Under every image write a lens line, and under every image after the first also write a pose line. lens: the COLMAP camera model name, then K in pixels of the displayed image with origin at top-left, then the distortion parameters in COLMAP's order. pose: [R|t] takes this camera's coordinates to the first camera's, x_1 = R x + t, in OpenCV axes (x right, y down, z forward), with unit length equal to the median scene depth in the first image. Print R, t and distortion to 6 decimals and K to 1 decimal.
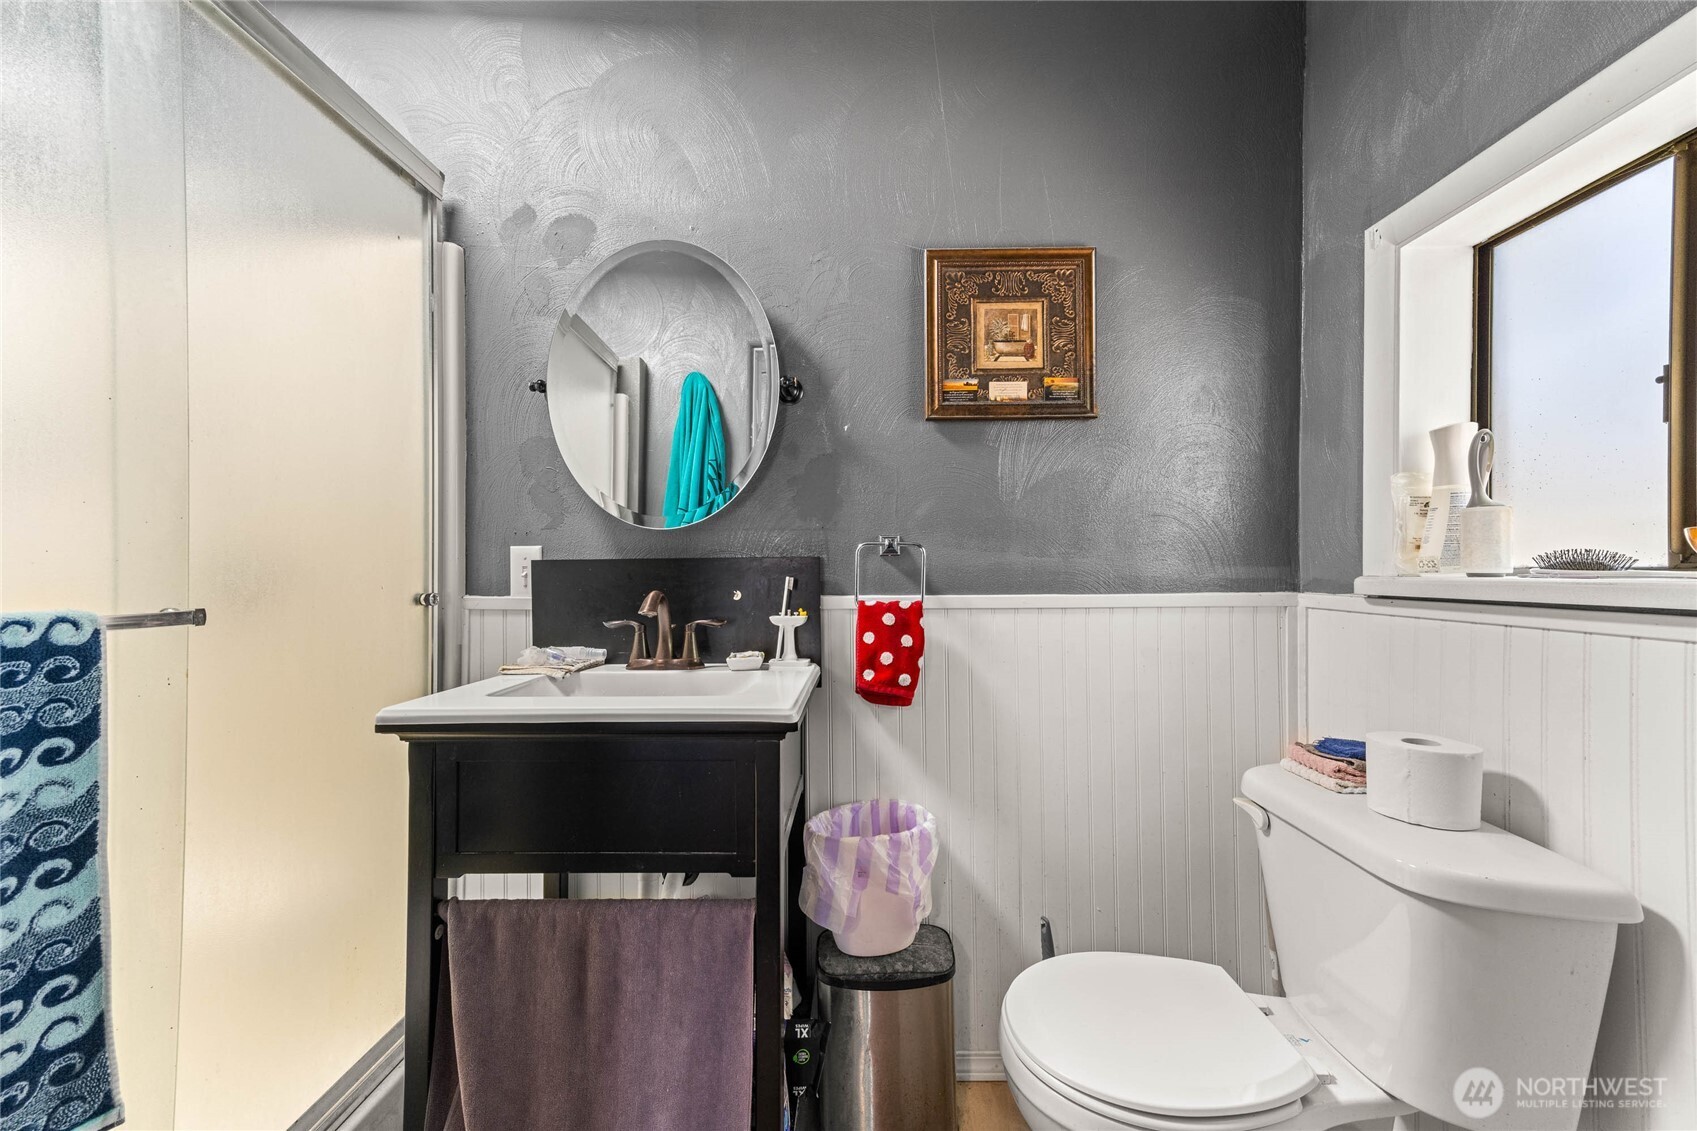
lens RADIAL K [[667.9, 0, 847.4], [0, 667.9, 573.2], [0, 0, 1]] dist [0.021141, 0.000767]
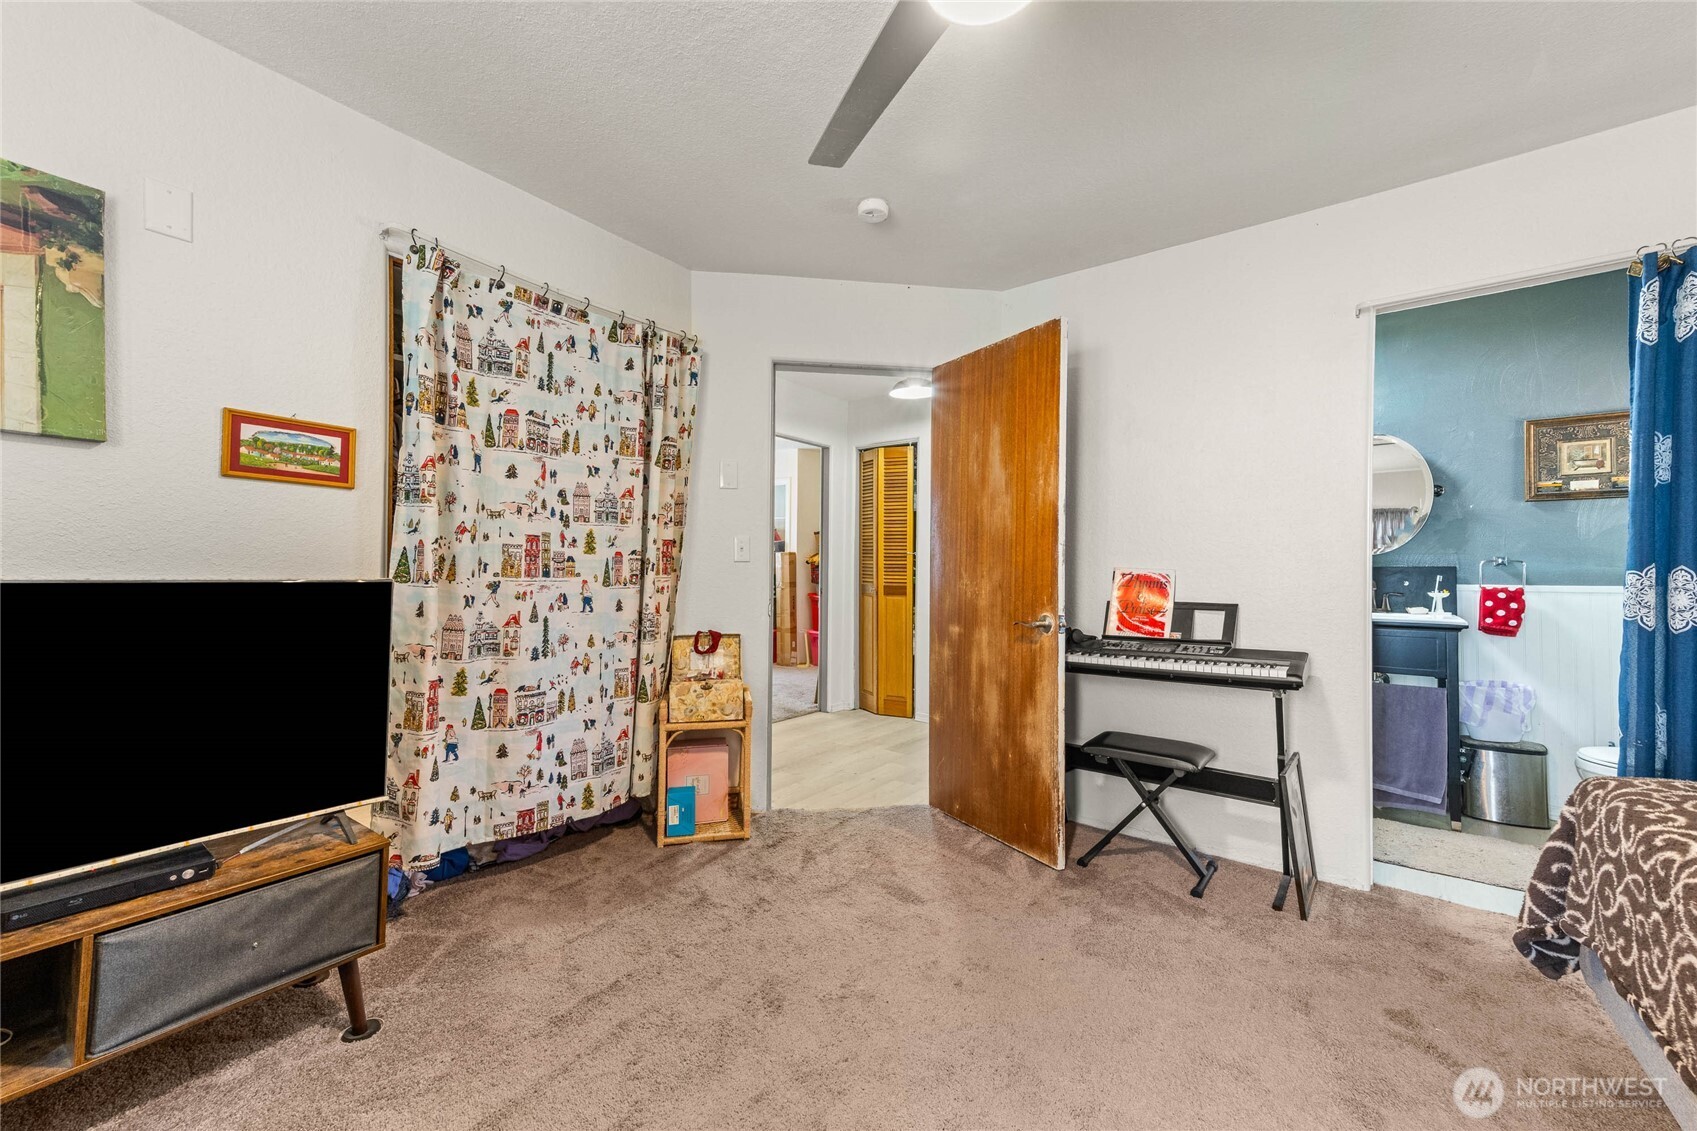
lens RADIAL K [[667.9, 0, 849.9], [0, 667.9, 559.7], [0, 0, 1]] dist [0.021141, 0.000767]
pose [[0.809631, -0.001857, -0.586936, -0.343648], [0.004034, 0.999989, 0.002401, -0.060154], [0.586925, -0.004312, 0.809630, -1.985825]]
